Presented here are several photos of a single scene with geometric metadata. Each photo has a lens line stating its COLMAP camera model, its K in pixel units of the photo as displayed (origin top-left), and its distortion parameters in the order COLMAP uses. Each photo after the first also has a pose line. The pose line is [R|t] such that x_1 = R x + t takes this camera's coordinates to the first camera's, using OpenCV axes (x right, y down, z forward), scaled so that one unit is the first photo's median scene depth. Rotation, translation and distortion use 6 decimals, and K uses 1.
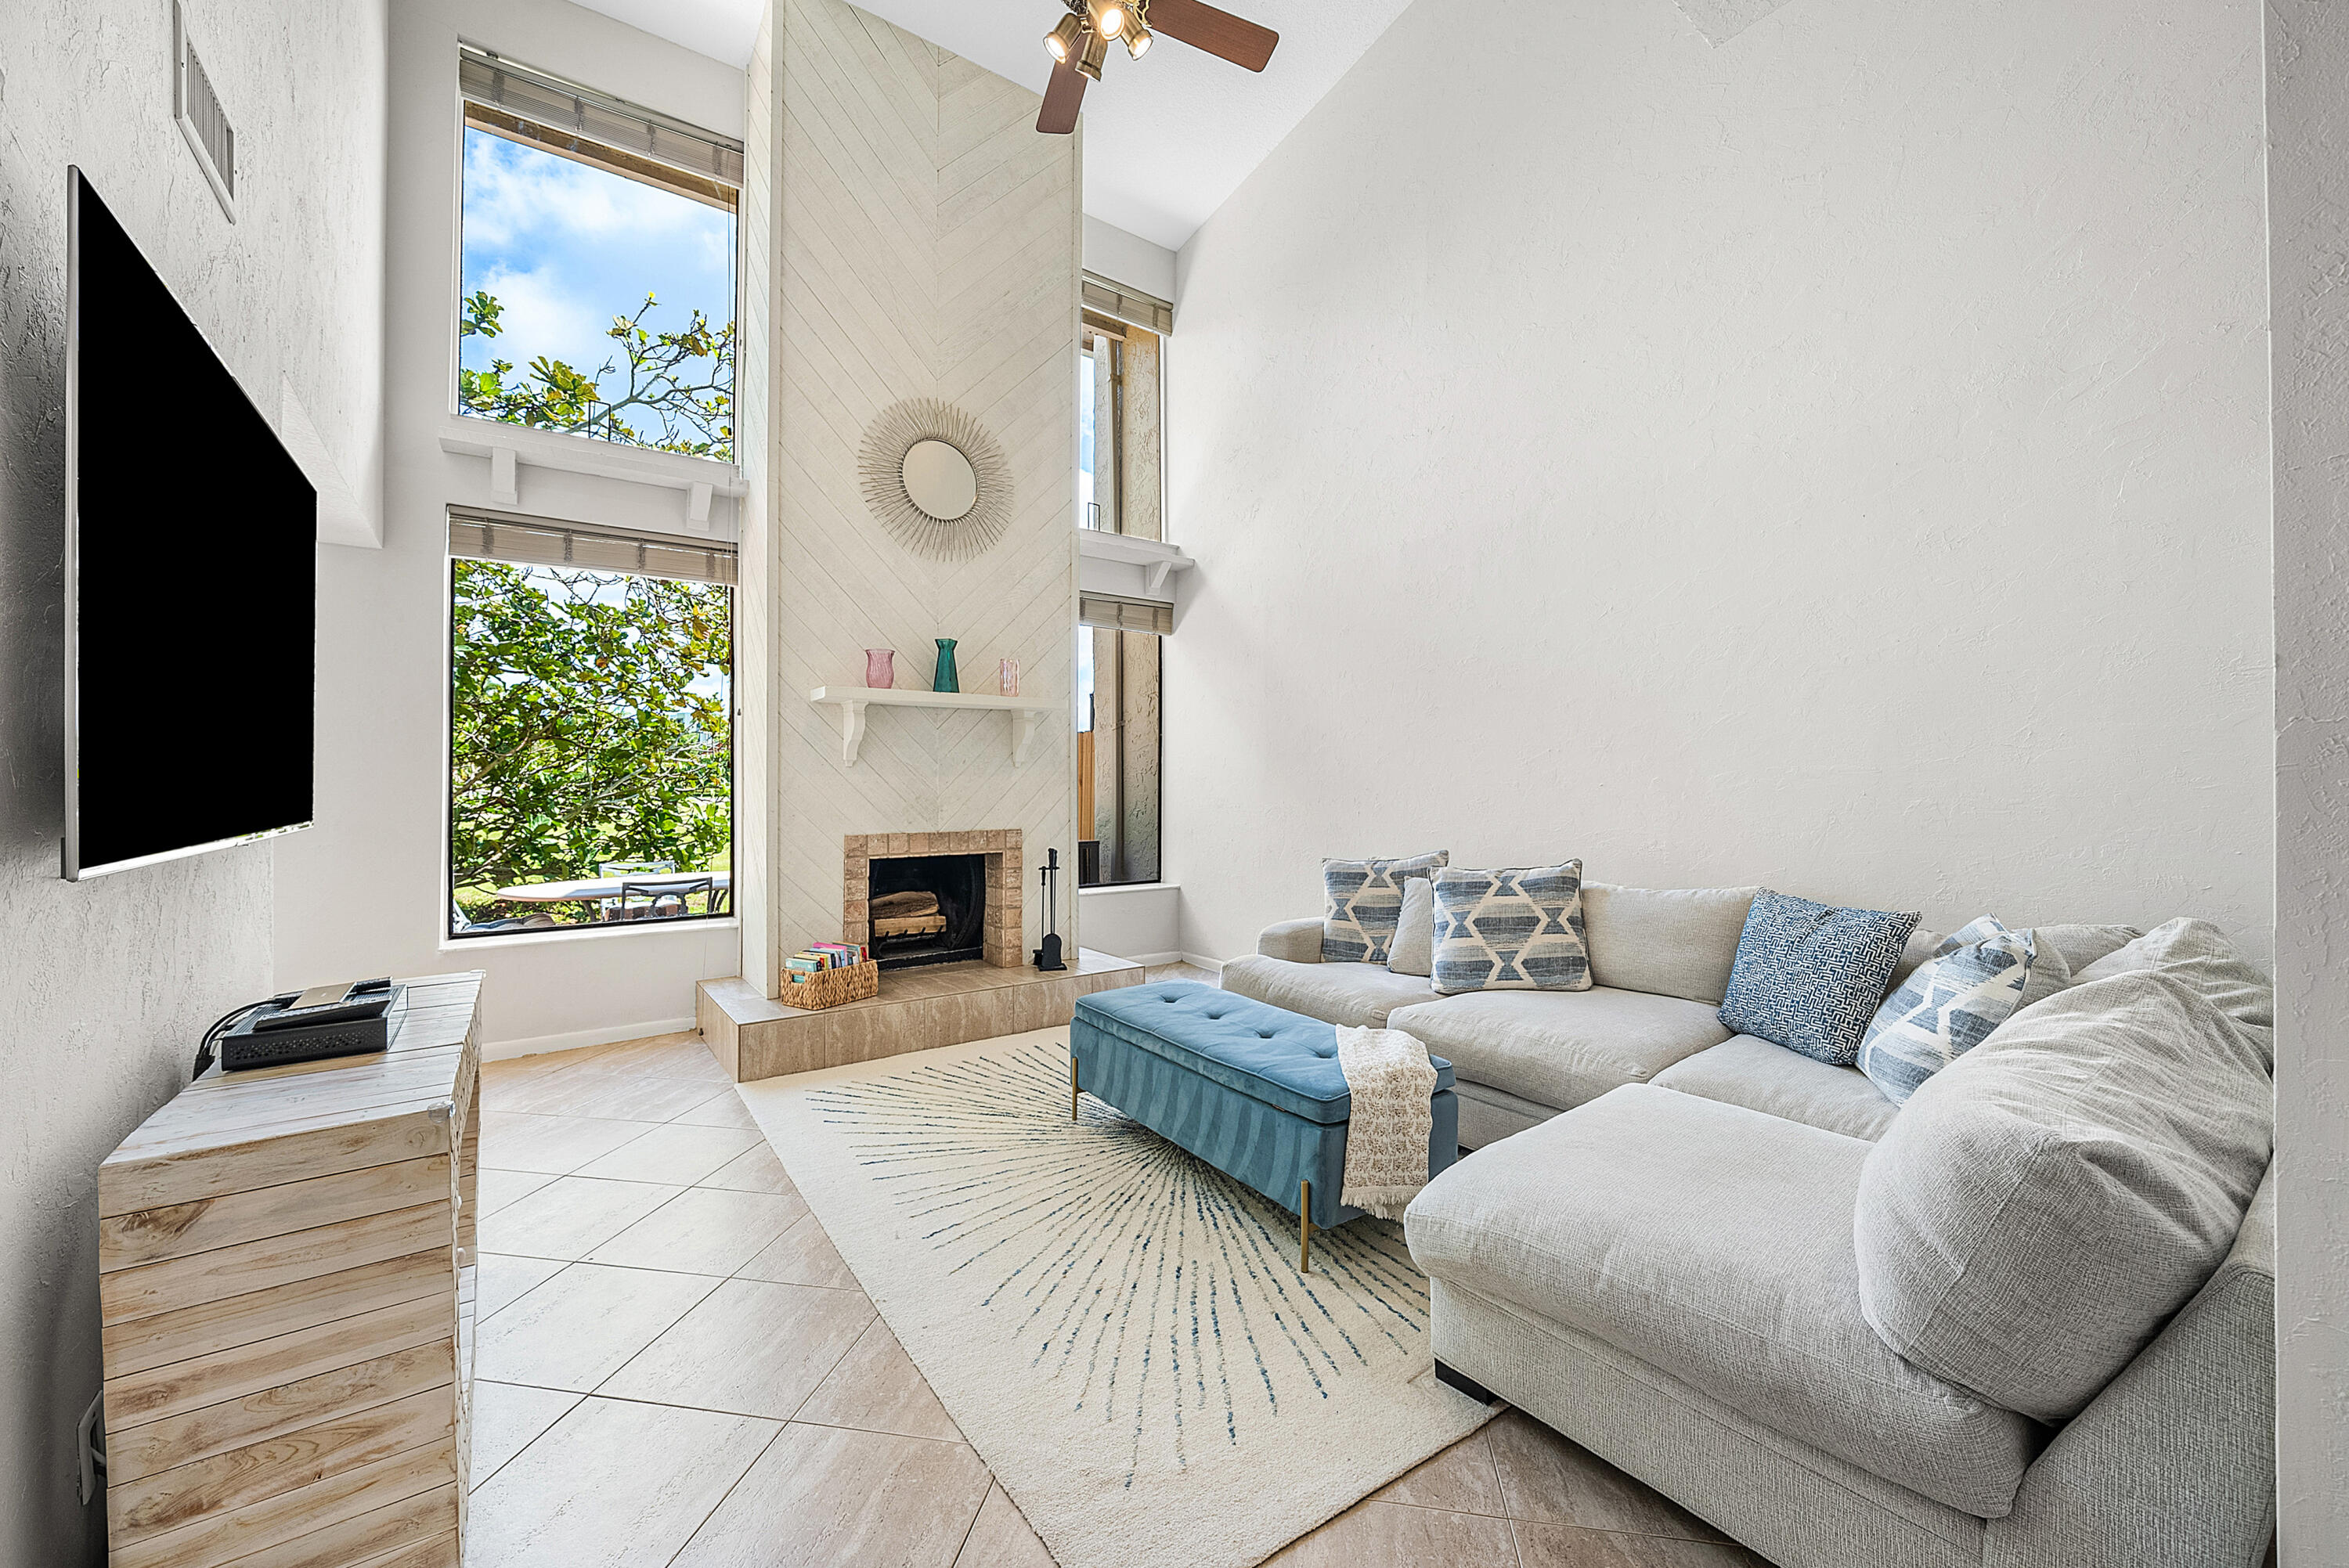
lens RADIAL K [[901.4, 0, 1168.1], [0, 901.4, 776.2], [0, 0, 1]] dist [-0.001807, -0.000083]
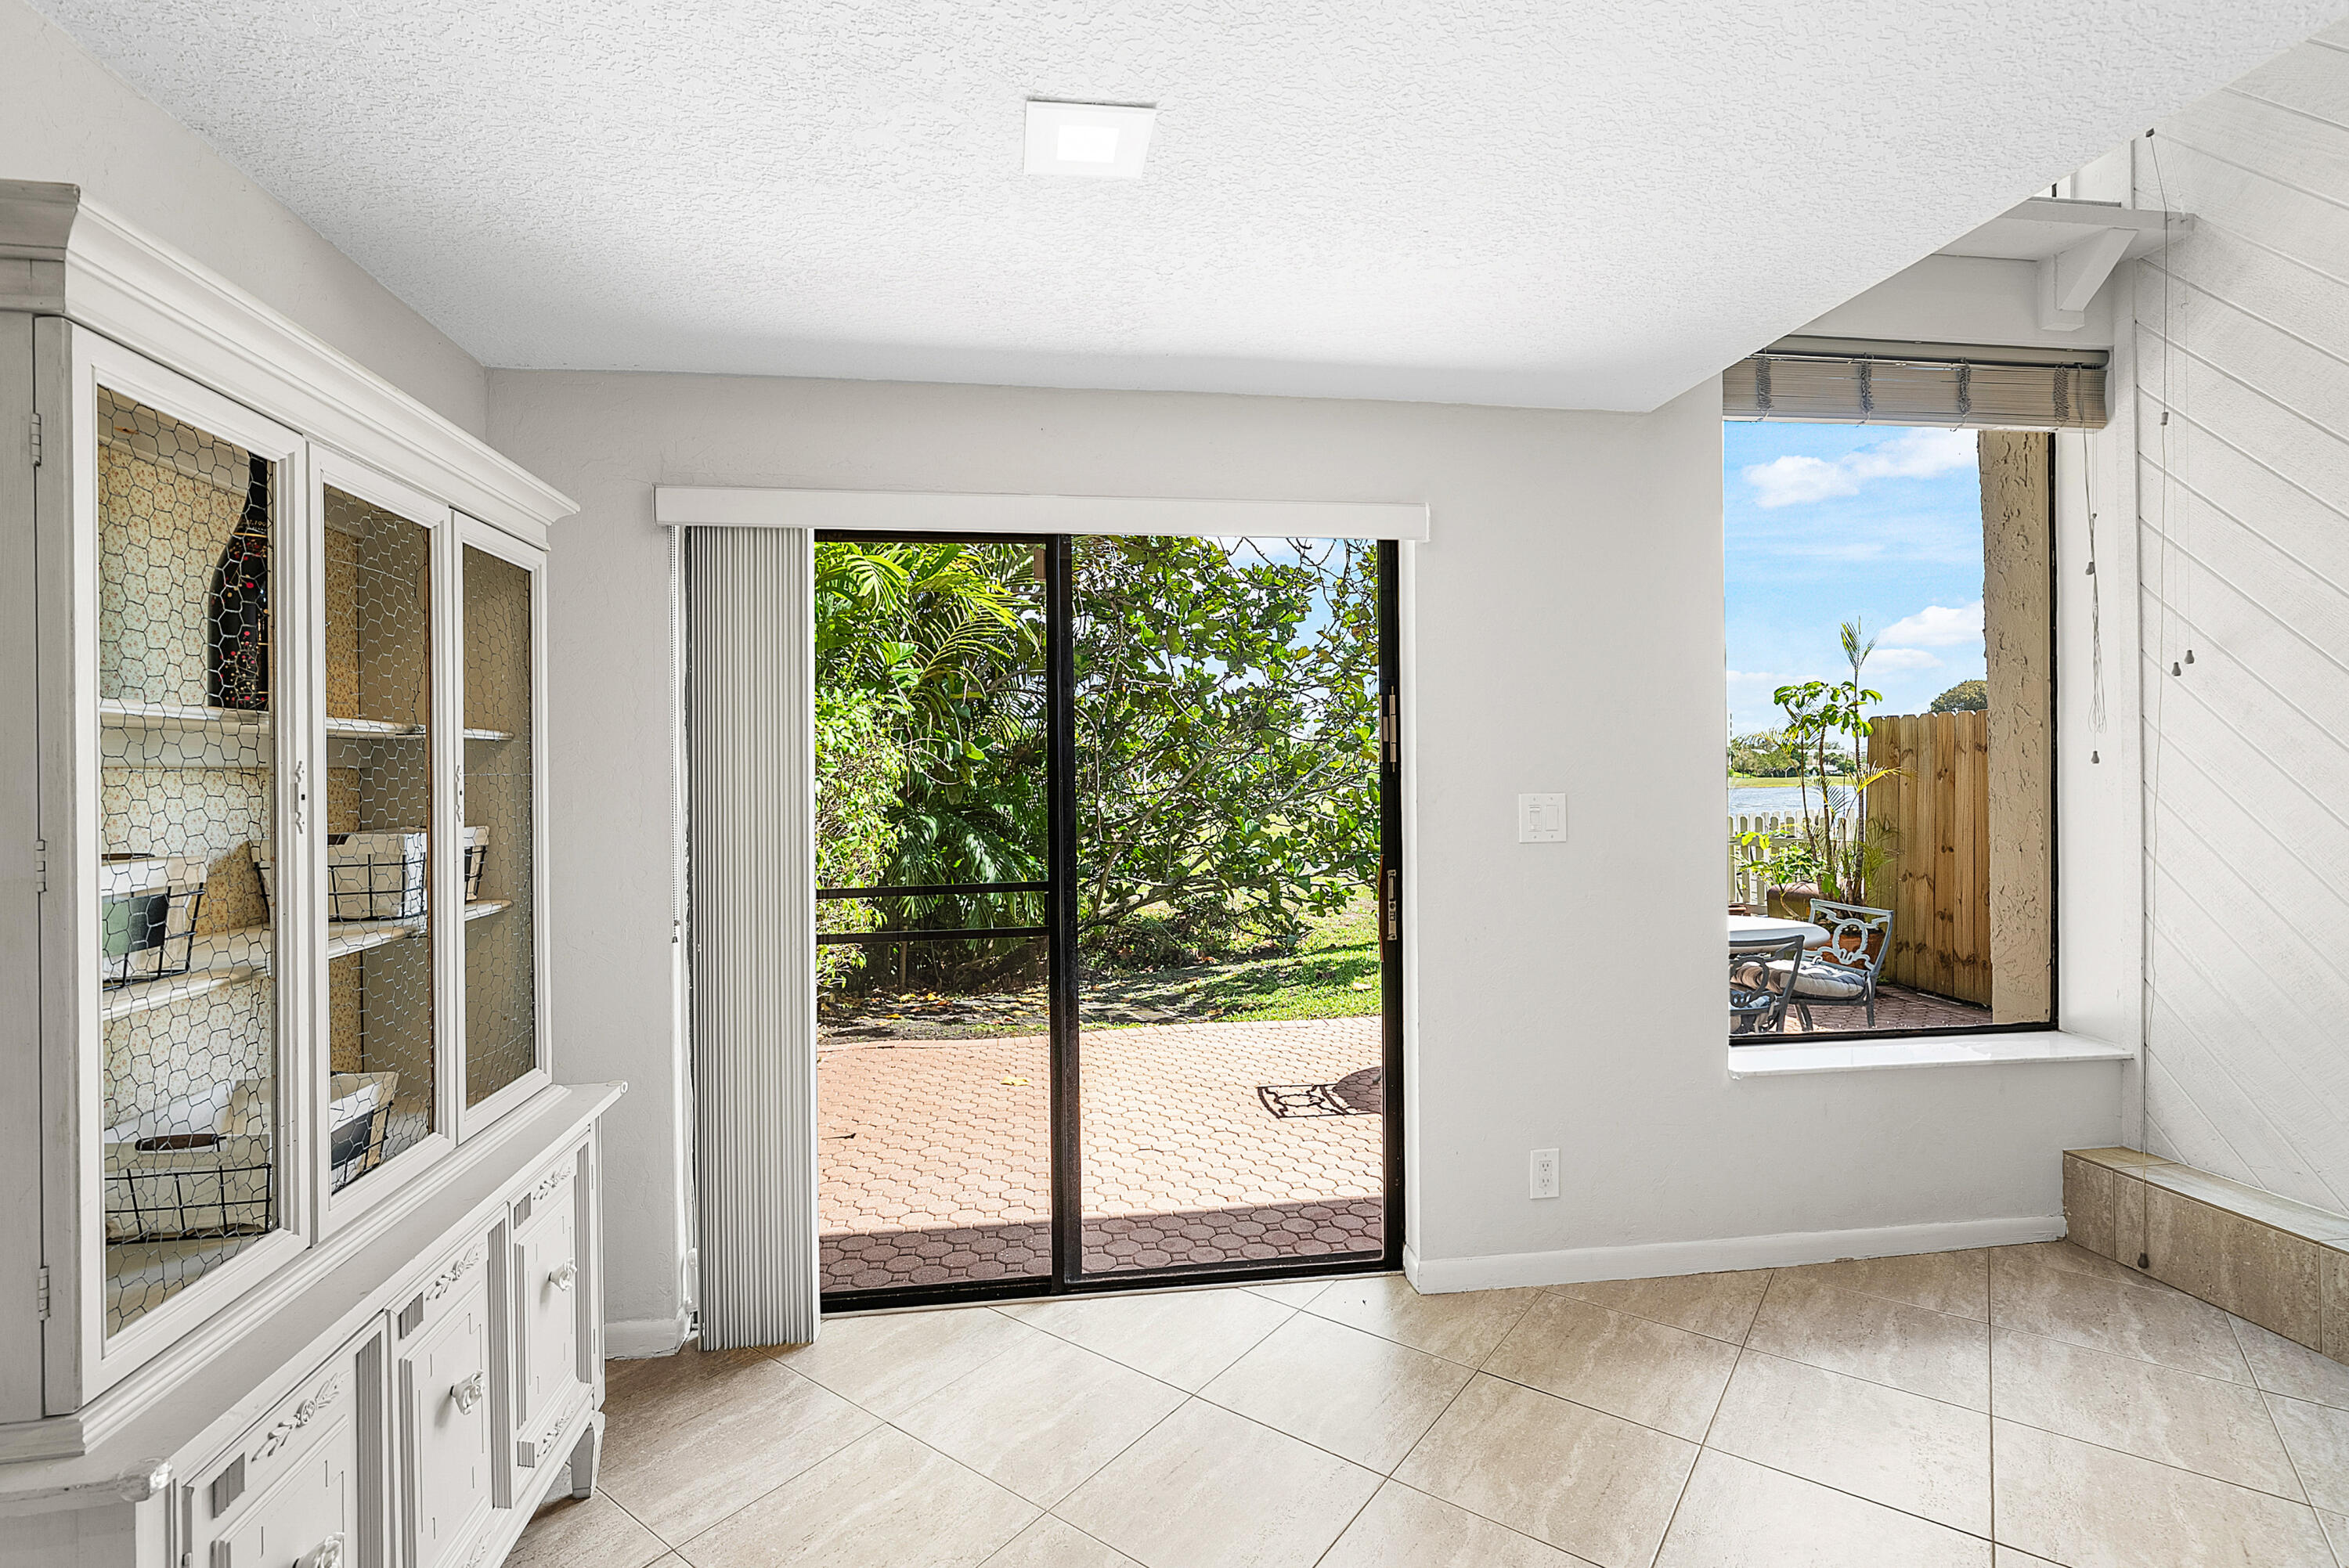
lens RADIAL K [[1039.1, 0, 1172.5], [0, 1039.1, 785.0], [0, 0, 1]] dist [0.000167, 0.000380]
pose [[0.889419, -0.000510, -0.457093, -0.787835], [0.008096, 0.999860, 0.014636, -0.011477], [0.457021, -0.016718, 0.889299, 0.208058]]
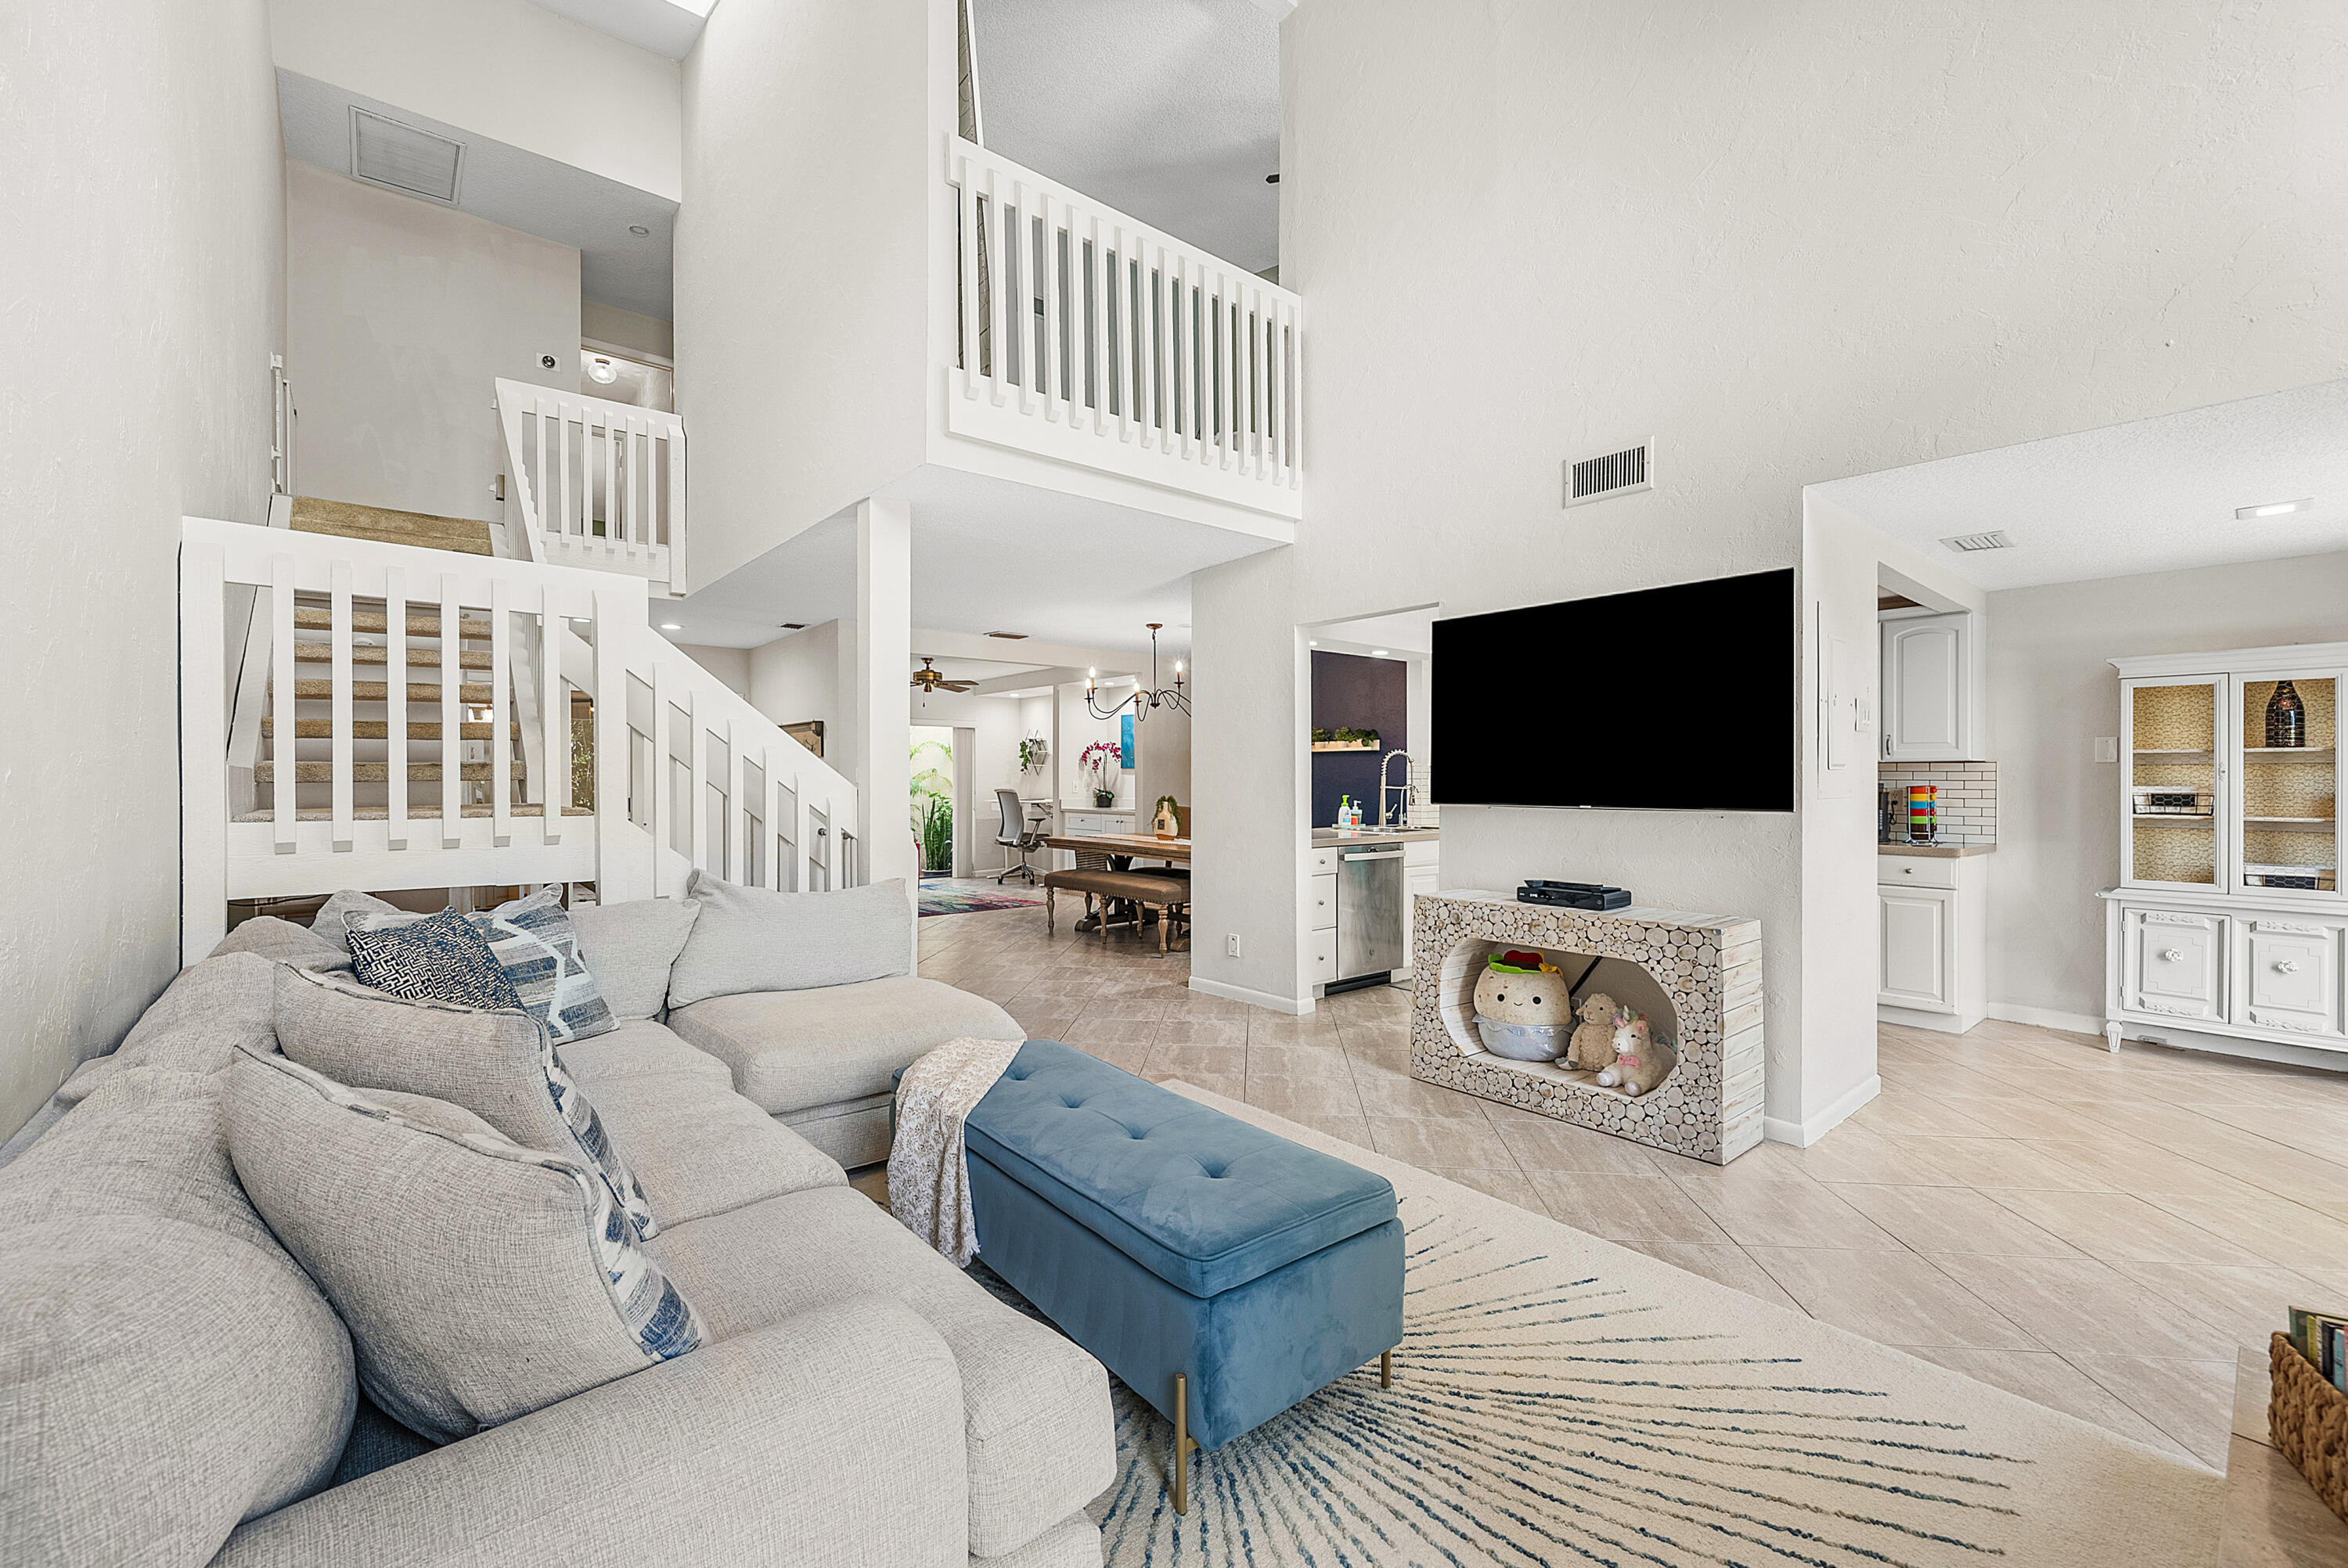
lens RADIAL K [[960.5, 0, 1173.1], [0, 960.5, 777.4], [0, 0, 1]] dist [0.001340, -0.000083]
pose [[-0.997150, -0.000407, -0.075447, 0.058542], [0.000193, 0.999968, -0.007948, 0.007430], [0.075448, -0.007940, -0.997118, 1.283665]]
